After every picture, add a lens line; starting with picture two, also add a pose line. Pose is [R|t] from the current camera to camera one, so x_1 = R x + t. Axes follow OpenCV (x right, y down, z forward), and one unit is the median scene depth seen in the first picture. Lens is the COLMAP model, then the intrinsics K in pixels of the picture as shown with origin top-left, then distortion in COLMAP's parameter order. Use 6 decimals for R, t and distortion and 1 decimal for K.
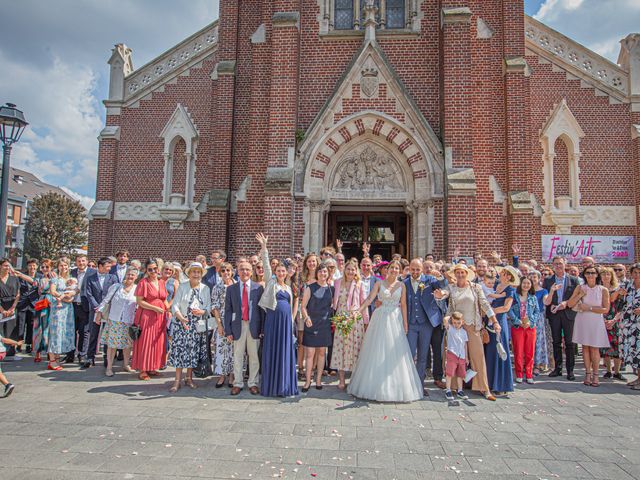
lens RADIAL K [[429.3, 0, 319.6], [0, 429.3, 238.7], [0, 0, 1]] dist [0.001337, 0.006163]
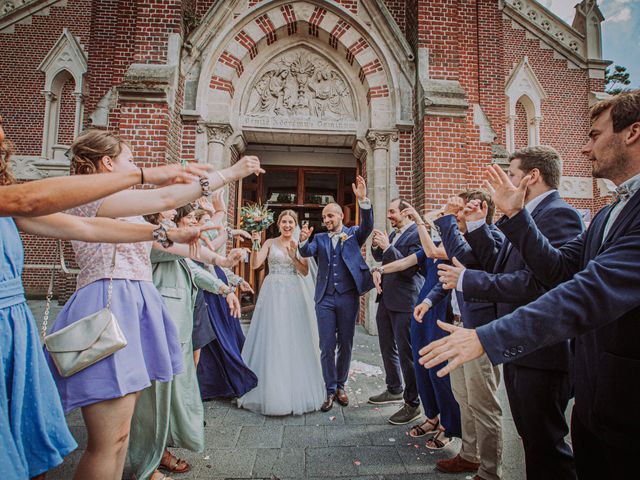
lens RADIAL K [[429.3, 0, 320.9], [0, 429.3, 239.2], [0, 0, 1]] dist [0.001337, 0.006163]
pose [[0.990662, 0.007590, 0.136126, 0.056512], [-0.014446, 0.998672, 0.049449, 0.043626], [-0.135570, -0.050953, 0.989457, 0.340246]]
